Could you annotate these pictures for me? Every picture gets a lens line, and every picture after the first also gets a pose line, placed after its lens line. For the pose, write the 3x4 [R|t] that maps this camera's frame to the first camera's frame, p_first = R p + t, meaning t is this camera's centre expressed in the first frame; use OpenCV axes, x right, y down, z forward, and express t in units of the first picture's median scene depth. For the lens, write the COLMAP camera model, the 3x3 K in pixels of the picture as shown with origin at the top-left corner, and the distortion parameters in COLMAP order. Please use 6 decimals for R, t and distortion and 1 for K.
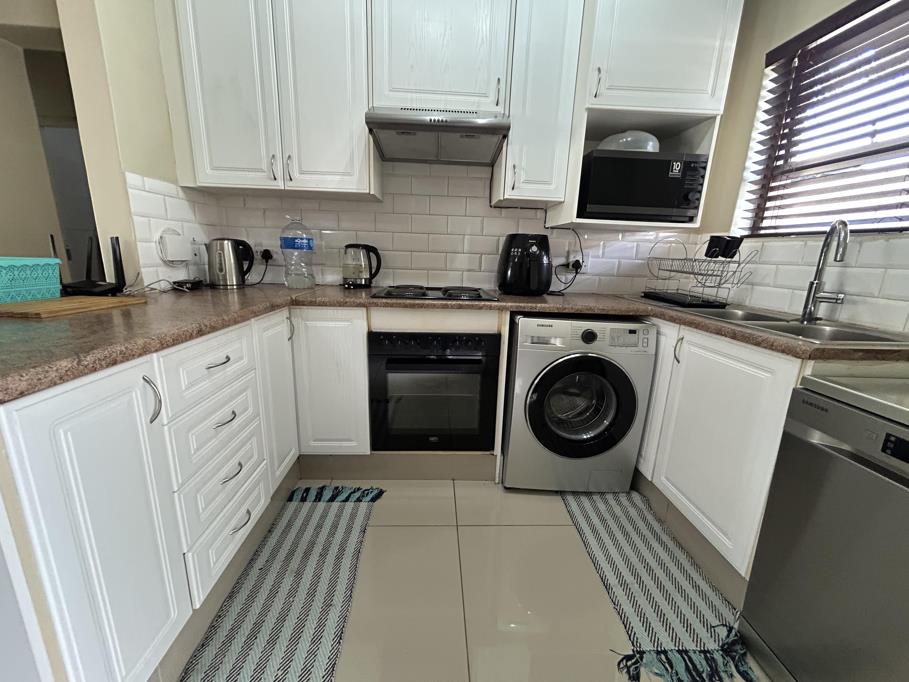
lens RADIAL K [[367.2, 0, 451.1], [0, 367.2, 344.4], [0, 0, 1]] dist [0.000575, 0.001789]
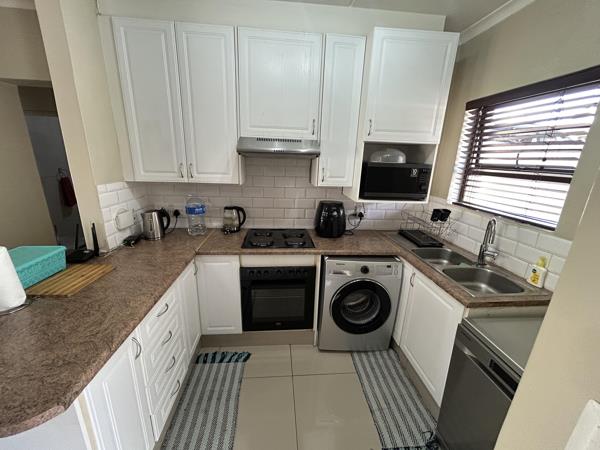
lens RADIAL K [[242.4, 0, 297.9], [0, 242.4, 227.6], [0, 0, 1]] dist [0.000575, 0.001789]
pose [[0.999134, -0.011591, 0.039960, 0.003801], [0.009914, 0.999072, 0.041905, -0.267710], [-0.040408, -0.041472, 0.998322, -0.151060]]
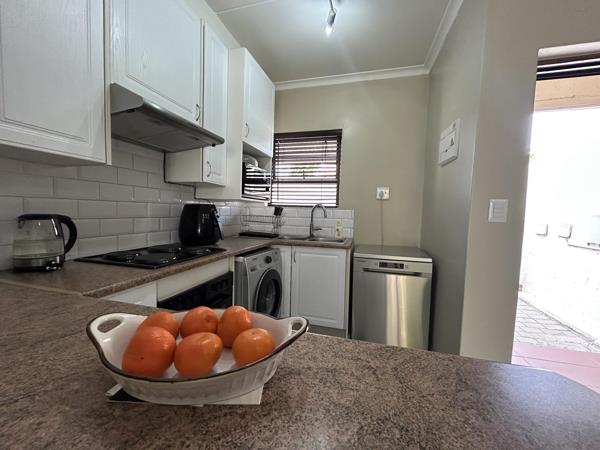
lens RADIAL K [[242.4, 0, 298.4], [0, 242.4, 226.7], [0, 0, 1]] dist [0.000575, 0.001789]
pose [[0.326684, -0.086340, 0.941182, -0.703755], [0.213458, 0.976829, 0.015519, -0.165821], [-0.920714, 0.195833, 0.337544, 0.381821]]
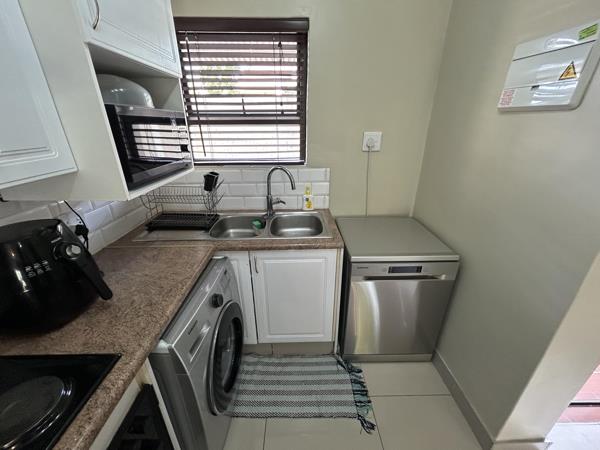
lens RADIAL K [[242.4, 0, 299.7], [0, 242.4, 225.6], [0, 0, 1]] dist [0.000575, 0.001789]
pose [[0.025056, -0.422906, 0.905827, -0.147091], [0.243717, 0.881356, 0.404740, -0.413289], [-0.969523, 0.210624, 0.125152, 0.609835]]
